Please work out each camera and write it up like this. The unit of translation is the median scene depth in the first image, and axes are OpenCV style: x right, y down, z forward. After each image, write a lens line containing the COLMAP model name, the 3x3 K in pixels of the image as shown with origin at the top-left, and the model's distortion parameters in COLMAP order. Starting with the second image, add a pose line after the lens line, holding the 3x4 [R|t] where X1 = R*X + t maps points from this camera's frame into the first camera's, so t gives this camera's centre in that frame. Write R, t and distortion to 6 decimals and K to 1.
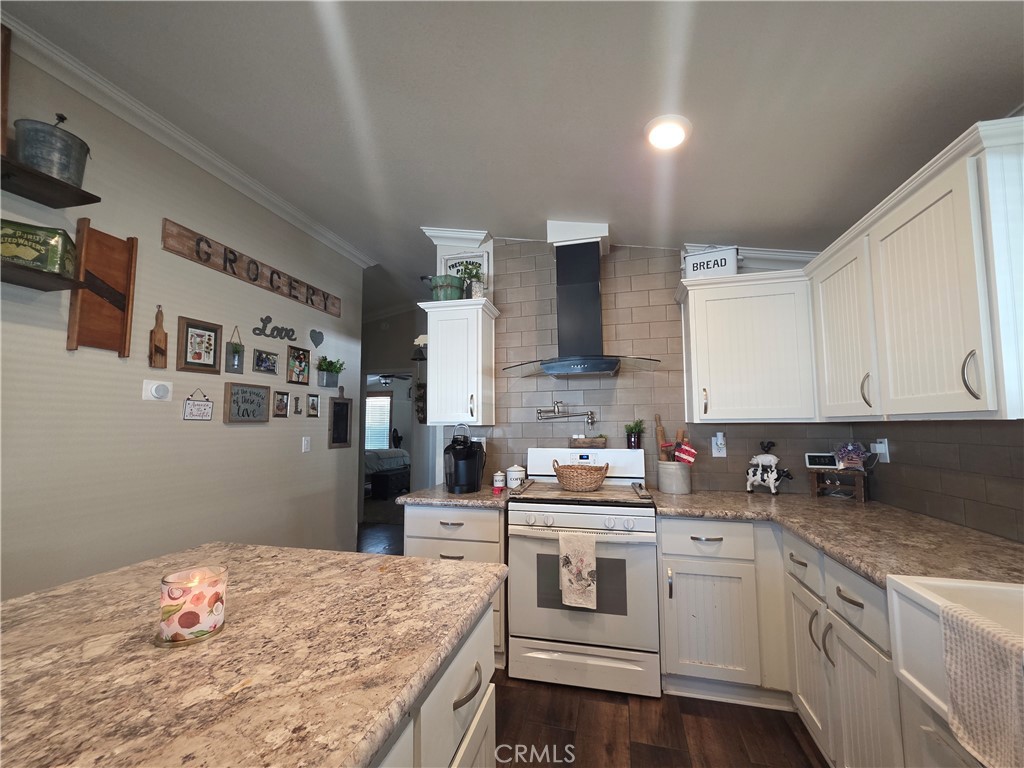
lens RADIAL K [[409.0, 0, 513.7], [0, 409.0, 395.8], [0, 0, 1]] dist [0.001945, -0.000228]
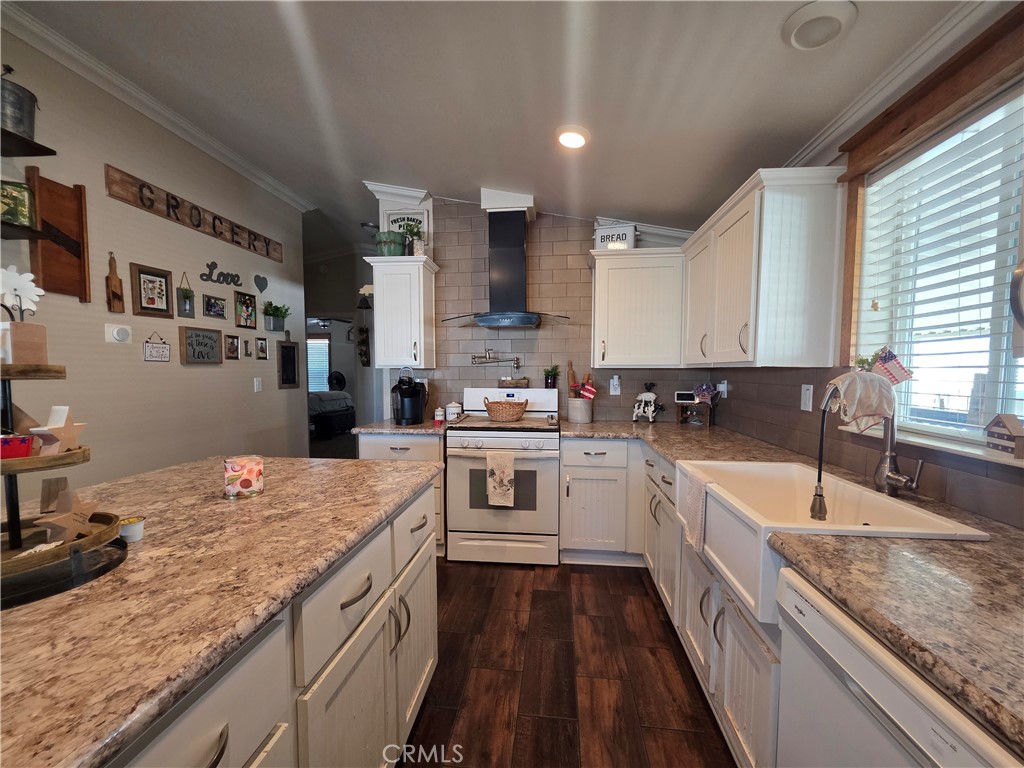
lens RADIAL K [[409.0, 0, 513.7], [0, 409.0, 395.8], [0, 0, 1]] dist [0.001945, -0.000228]
pose [[0.990225, -0.001065, 0.139473, 0.013908], [-0.017935, 0.990696, 0.134903, -0.014086], [-0.138319, -0.136086, 0.980994, -0.215156]]
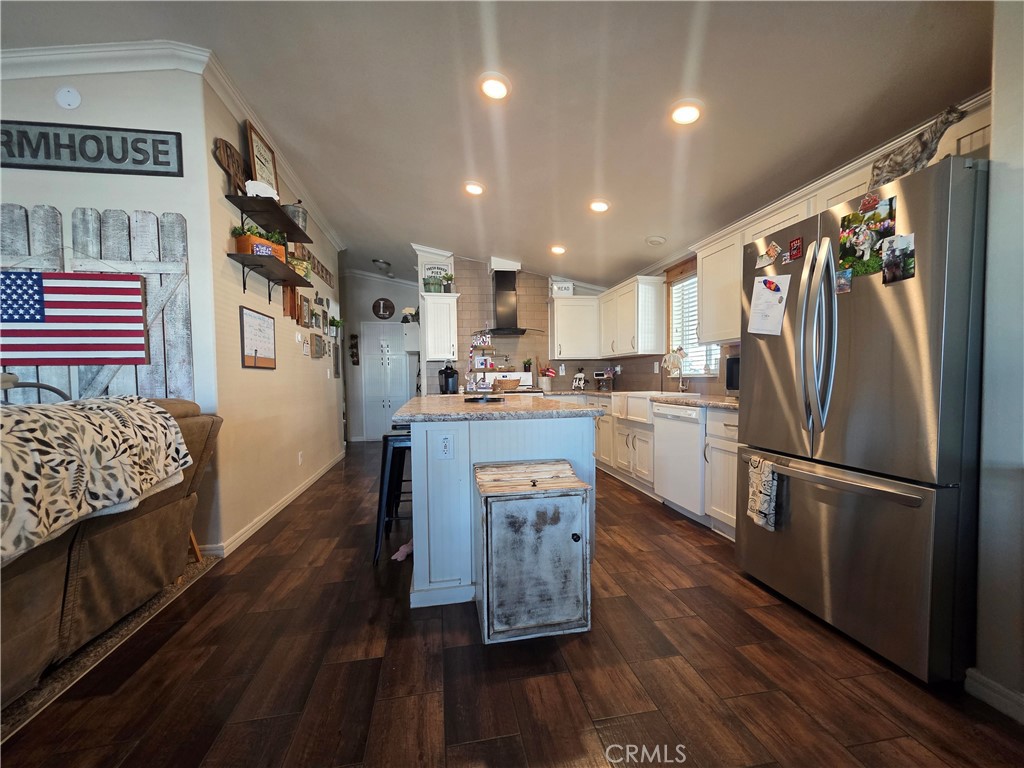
lens RADIAL K [[409.0, 0, 513.7], [0, 409.0, 395.8], [0, 0, 1]] dist [0.001945, -0.000228]
pose [[0.906185, -0.029009, 0.421885, -0.724033], [-0.020197, 0.993537, 0.111699, 0.017843], [-0.422398, -0.109741, 0.899743, -0.964972]]
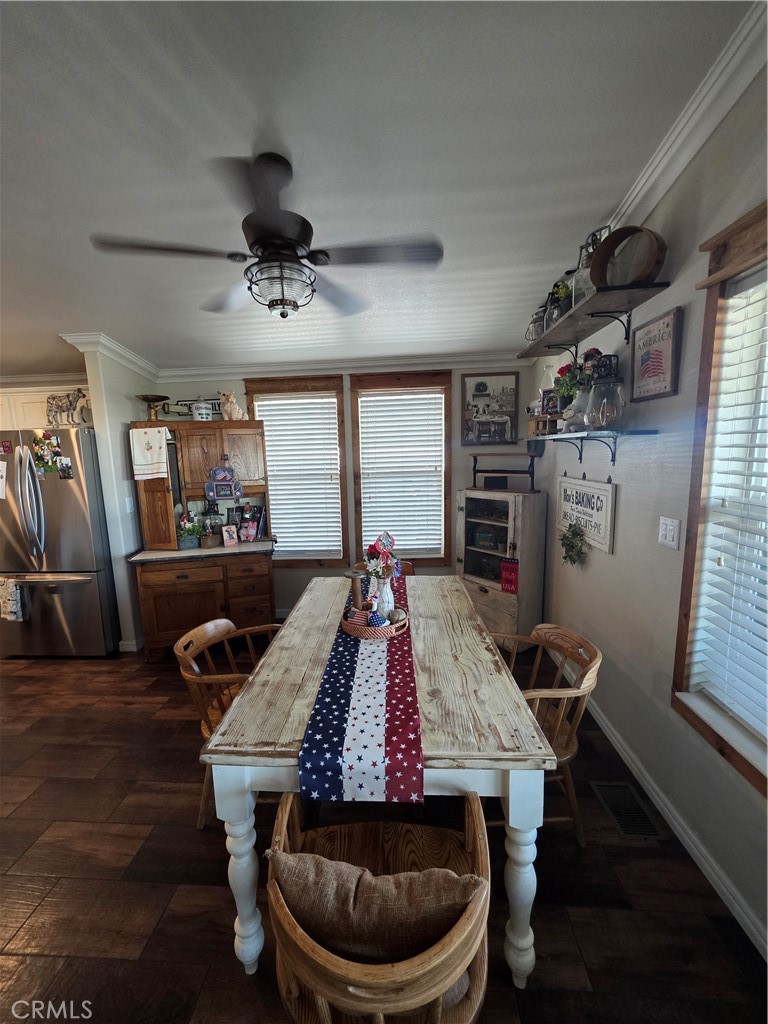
lens RADIAL K [[429.8, 0, 384.0], [0, 429.8, 512.0], [0, 0, 1]] dist [0.001731, 0.000086]
pose [[-0.174711, -0.133400, 0.975541, -1.408707], [-0.043159, 0.990865, 0.127766, -0.201377], [-0.983673, -0.019782, -0.178872, -1.359471]]
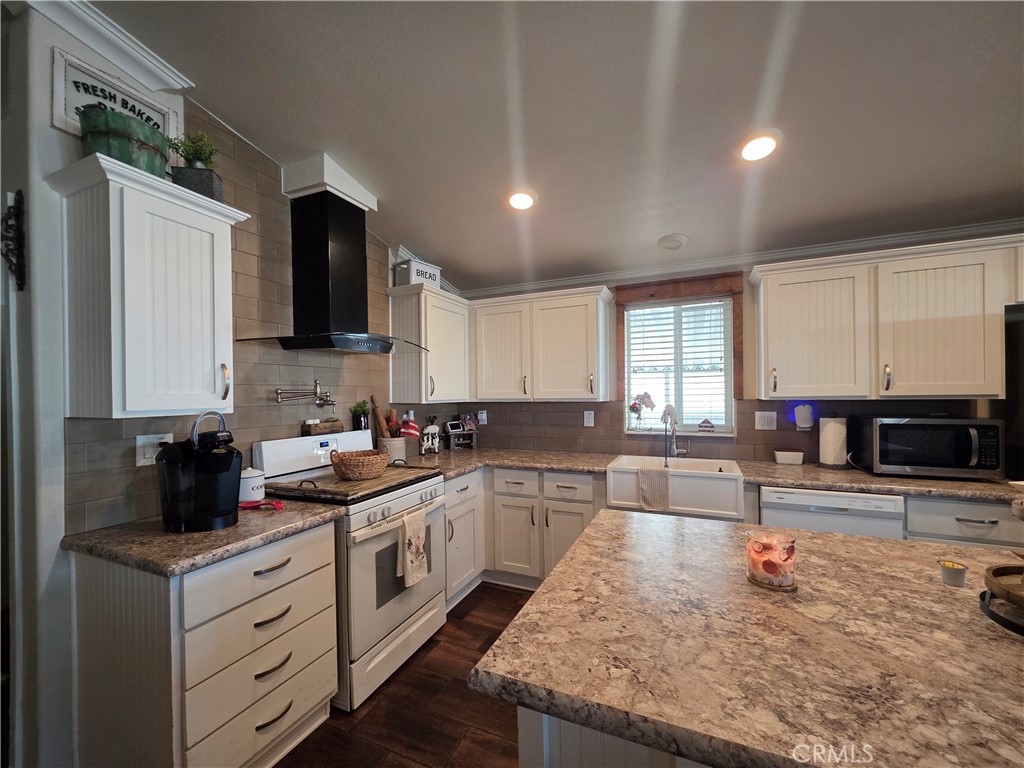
lens RADIAL K [[409.0, 0, 513.7], [0, 409.0, 395.8], [0, 0, 1]] dist [0.001945, -0.000228]
pose [[0.170986, -0.001031, 0.985273, -0.688040], [-0.064493, 0.997843, 0.012236, 0.010215], [-0.983161, -0.065635, 0.170550, 0.506567]]
